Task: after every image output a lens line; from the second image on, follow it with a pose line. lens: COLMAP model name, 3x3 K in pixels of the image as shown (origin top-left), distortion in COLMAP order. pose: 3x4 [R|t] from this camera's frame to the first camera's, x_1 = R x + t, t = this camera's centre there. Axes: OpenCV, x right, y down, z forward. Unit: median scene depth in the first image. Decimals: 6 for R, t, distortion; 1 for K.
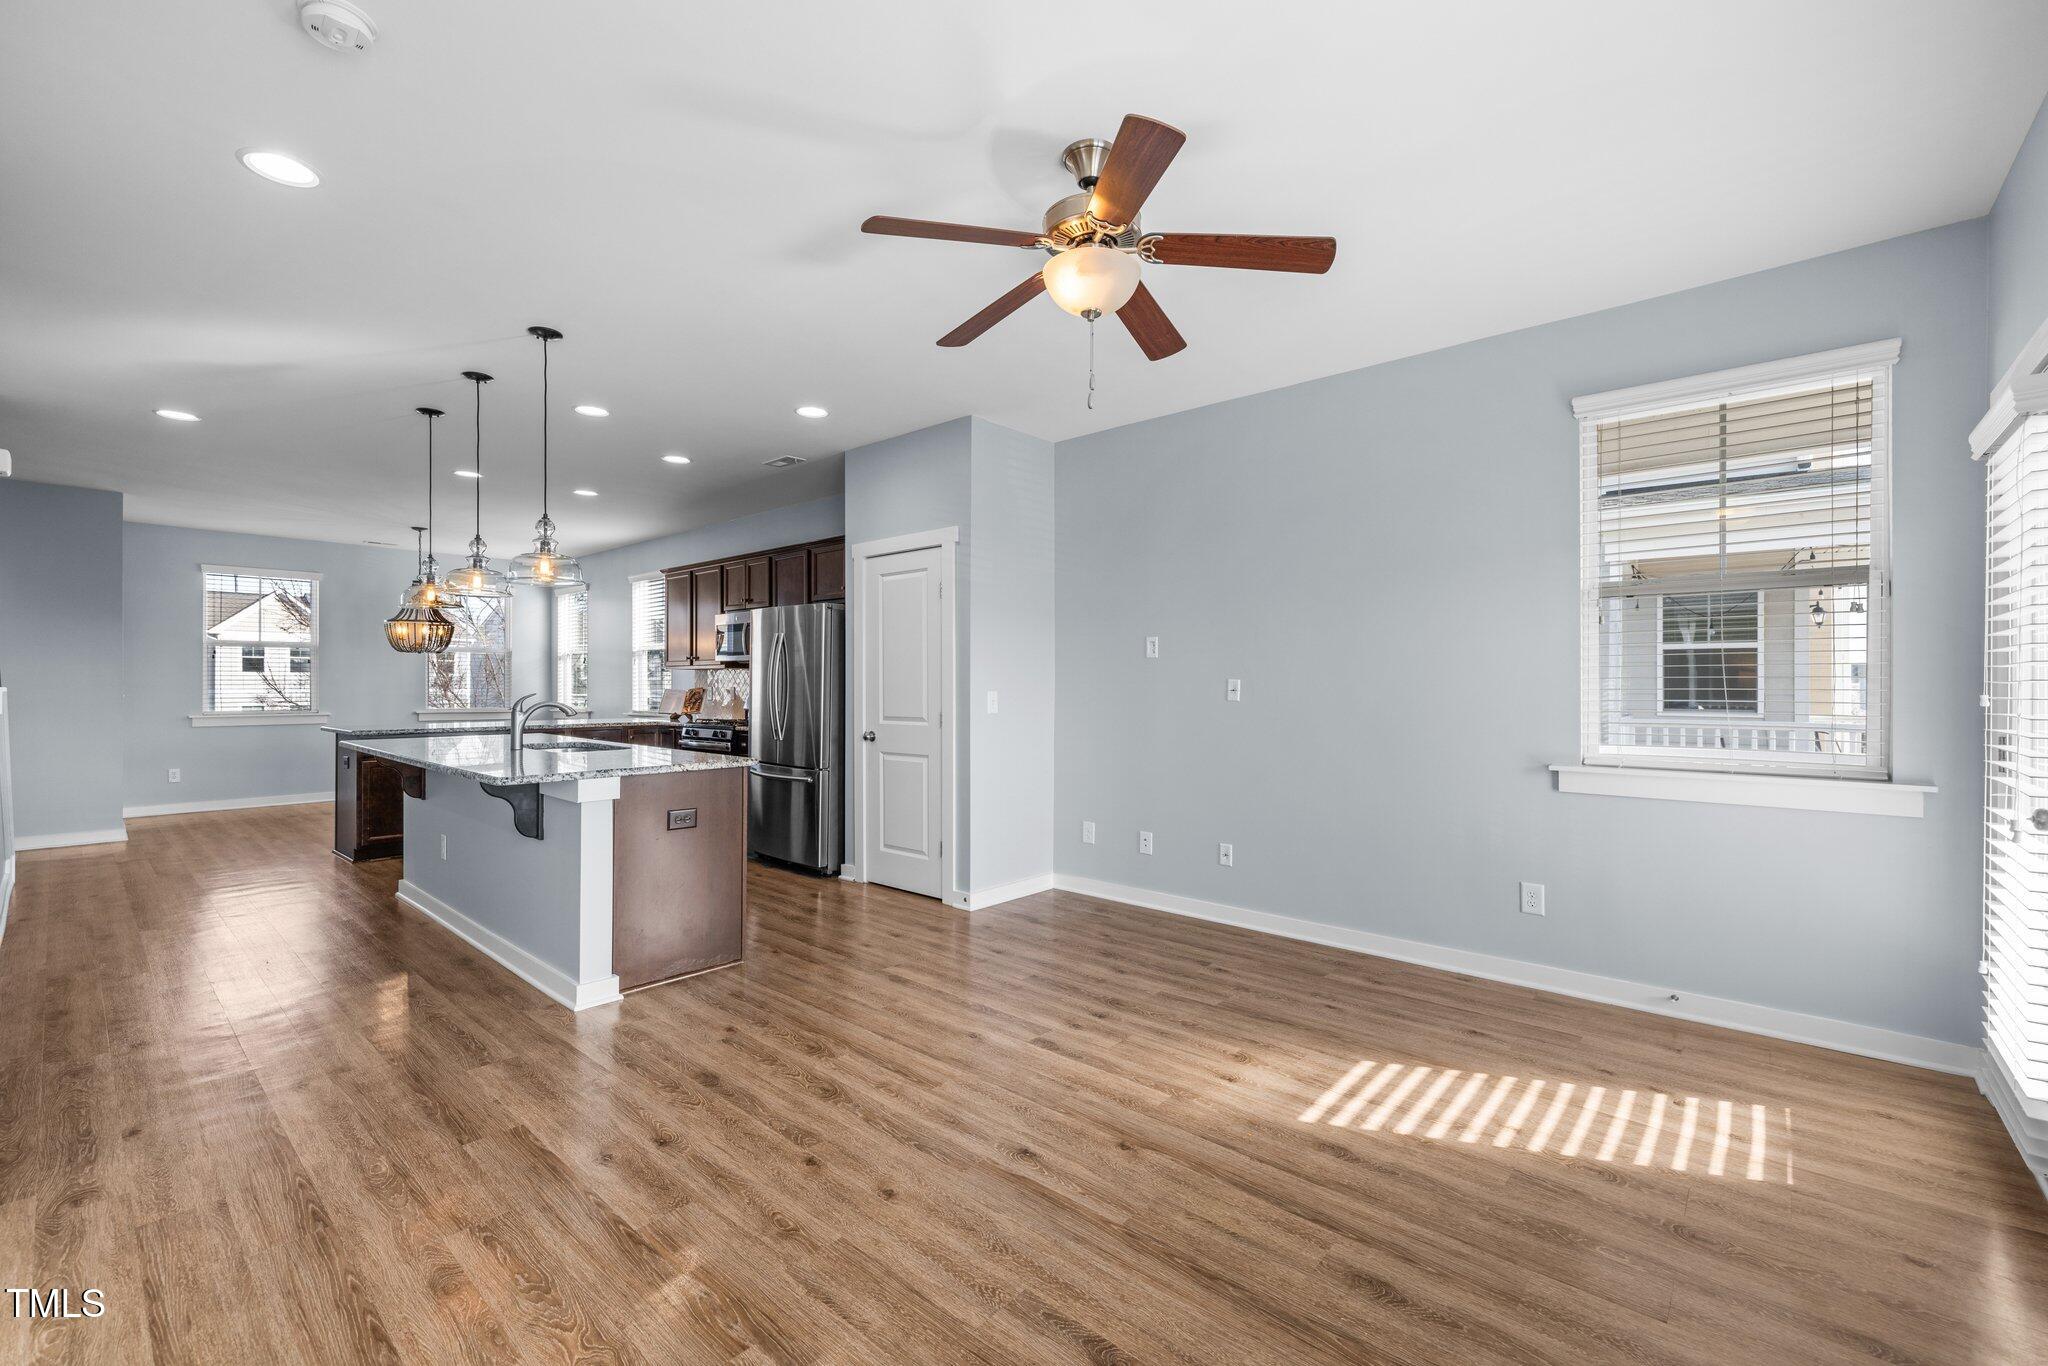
lens RADIAL K [[851.6, 0, 1019.1], [0, 851.6, 684.9], [0, 0, 1]] dist [0.001673, 0.000404]
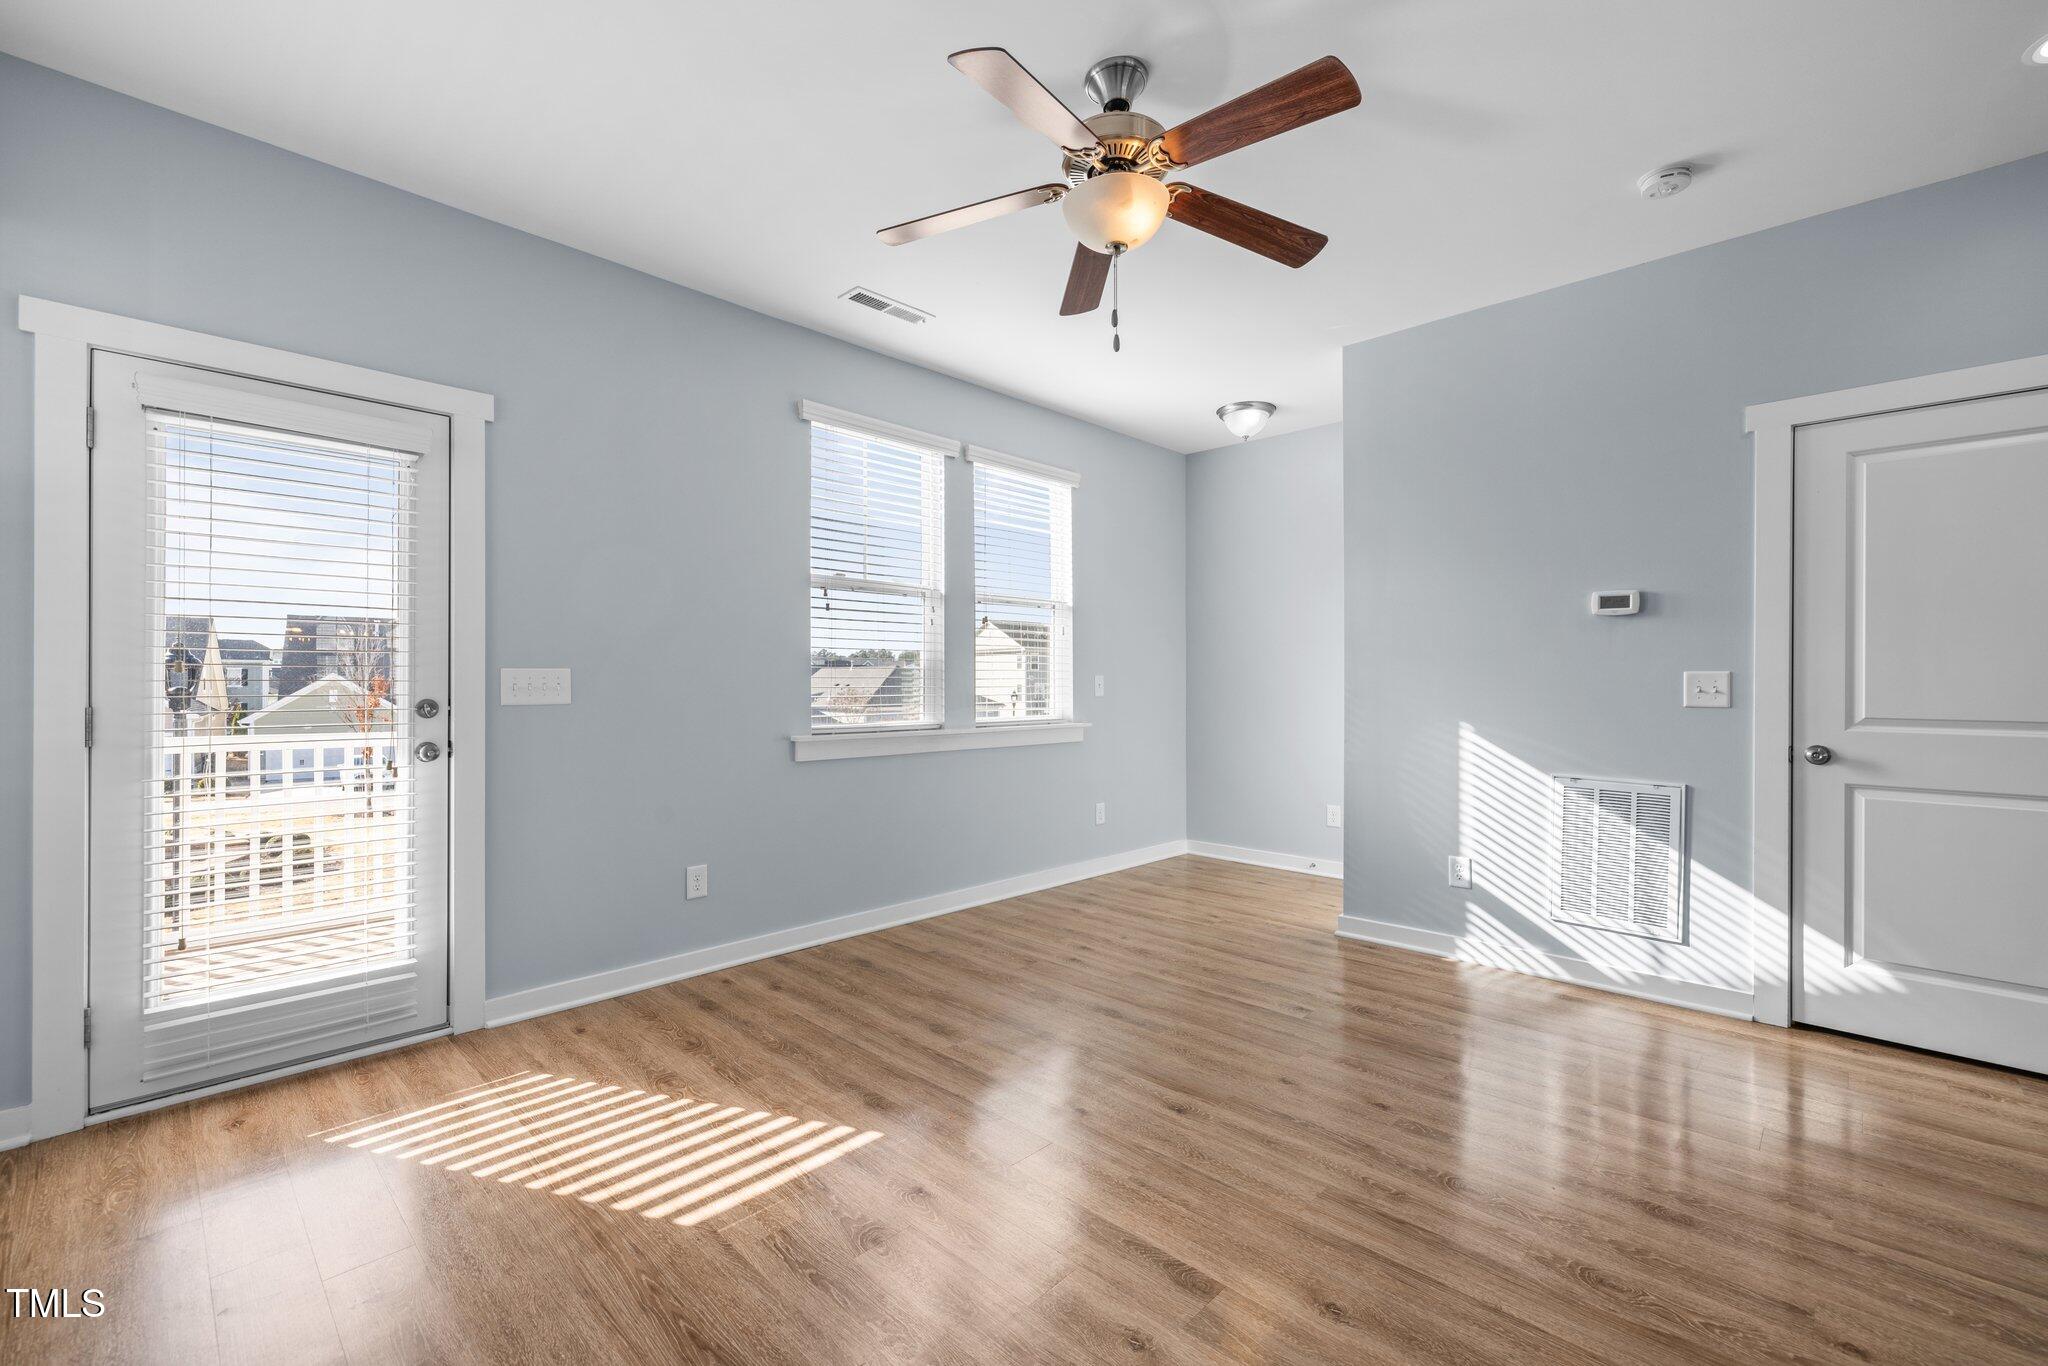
lens RADIAL K [[851.6, 0, 1025.4], [0, 851.6, 682.3], [0, 0, 1]] dist [0.001673, 0.000404]
pose [[-0.999408, -0.003749, 0.034193, 0.143859], [-0.003825, 0.999990, -0.002168, 0.033746], [-0.034185, -0.002297, -0.999413, 1.832102]]
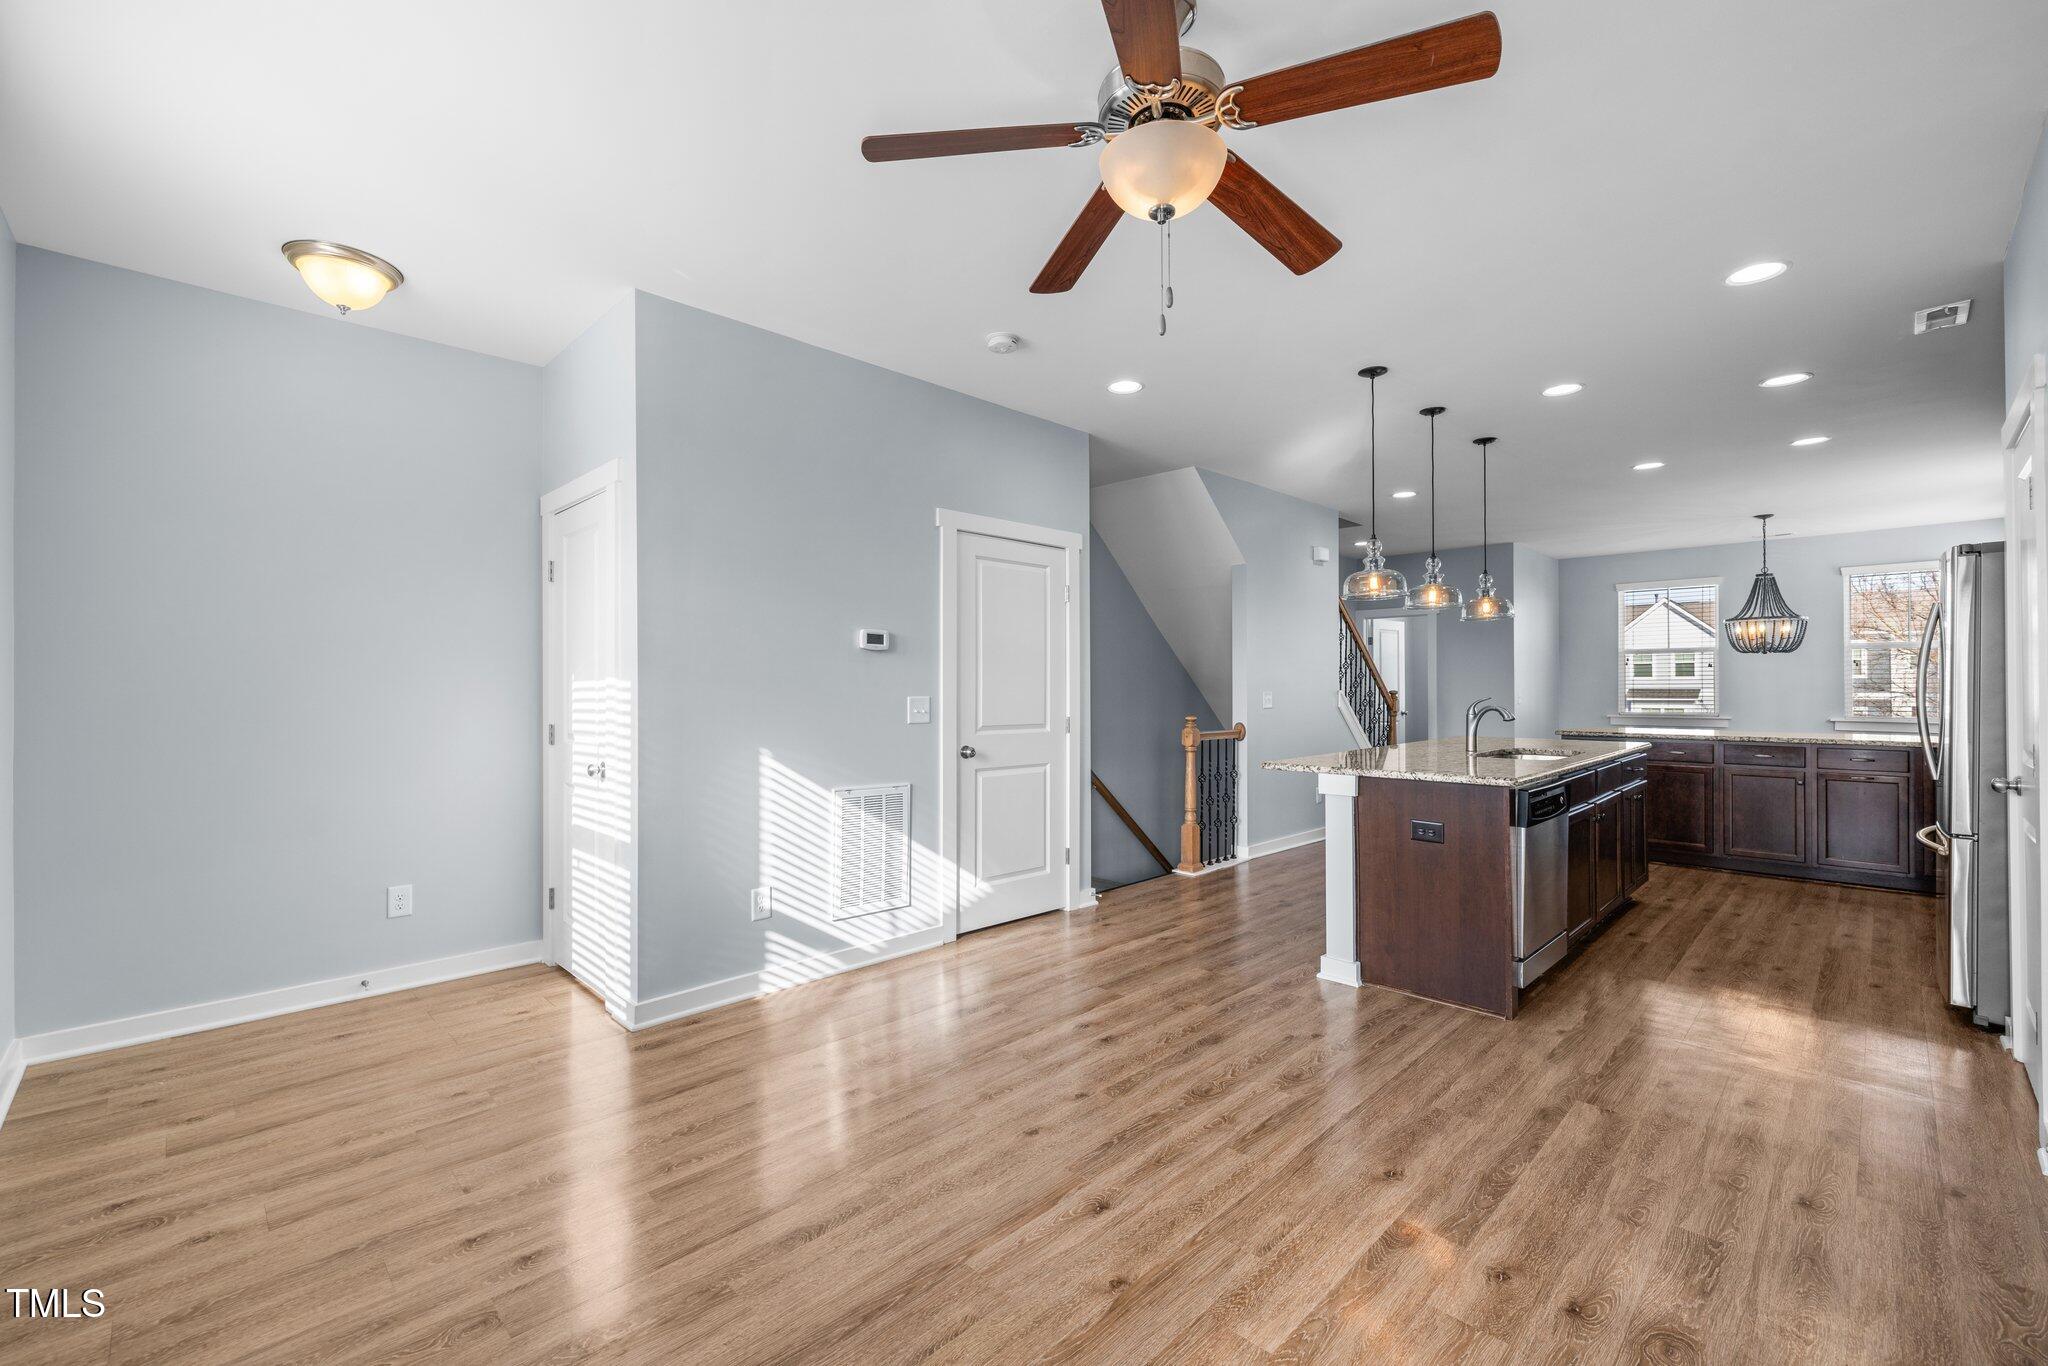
lens RADIAL K [[851.6, 0, 1017.9], [0, 851.6, 687.0], [0, 0, 1]] dist [0.001673, 0.000404]
pose [[-0.065488, -0.004069, -0.997845, 0.827582], [0.002823, 0.999987, -0.004263, 0.000550], [0.997849, -0.003096, -0.065476, 0.876957]]
